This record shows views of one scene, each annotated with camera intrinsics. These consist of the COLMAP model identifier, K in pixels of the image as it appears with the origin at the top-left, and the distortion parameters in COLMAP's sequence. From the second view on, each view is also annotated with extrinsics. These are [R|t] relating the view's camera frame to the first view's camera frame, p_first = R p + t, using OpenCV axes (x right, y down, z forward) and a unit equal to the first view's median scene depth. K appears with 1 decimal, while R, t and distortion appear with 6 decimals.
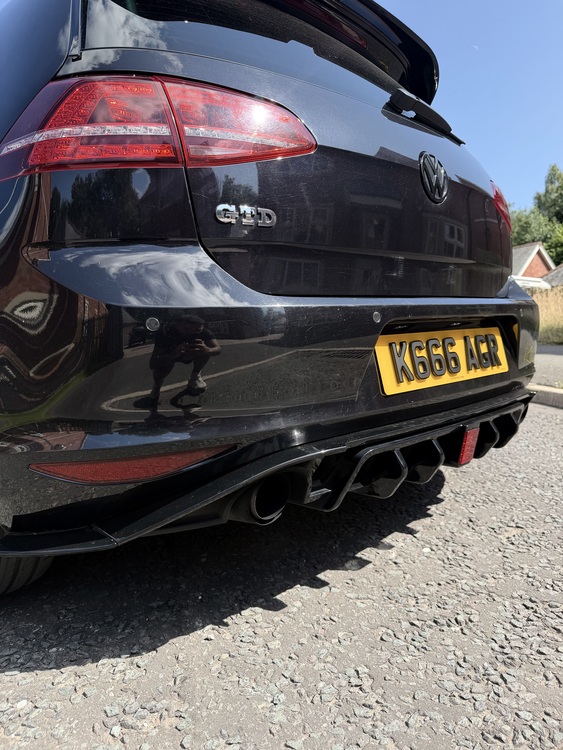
lens RADIAL K [[522.2, 0, 269.8], [0, 522.2, 377.9], [0, 0, 1]] dist [0.000249, -0.003083]
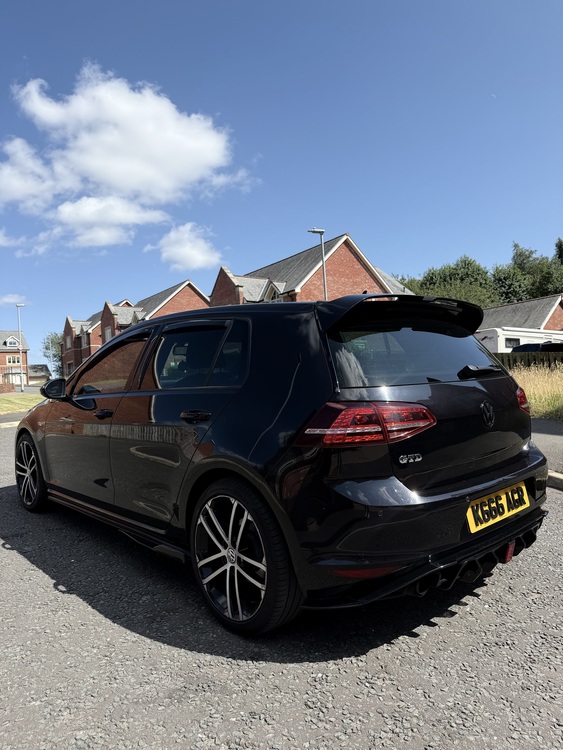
lens RADIAL K [[532.0, 0, 281.5], [0, 532.0, 375.0], [0, 0, 1]] dist [-0.001128, 0.001121]
pose [[0.999852, 0.006882, -0.015778, -0.449789], [-0.008079, 0.996989, -0.077120, -0.372982], [0.015200, 0.077236, 0.996897, -1.053531]]
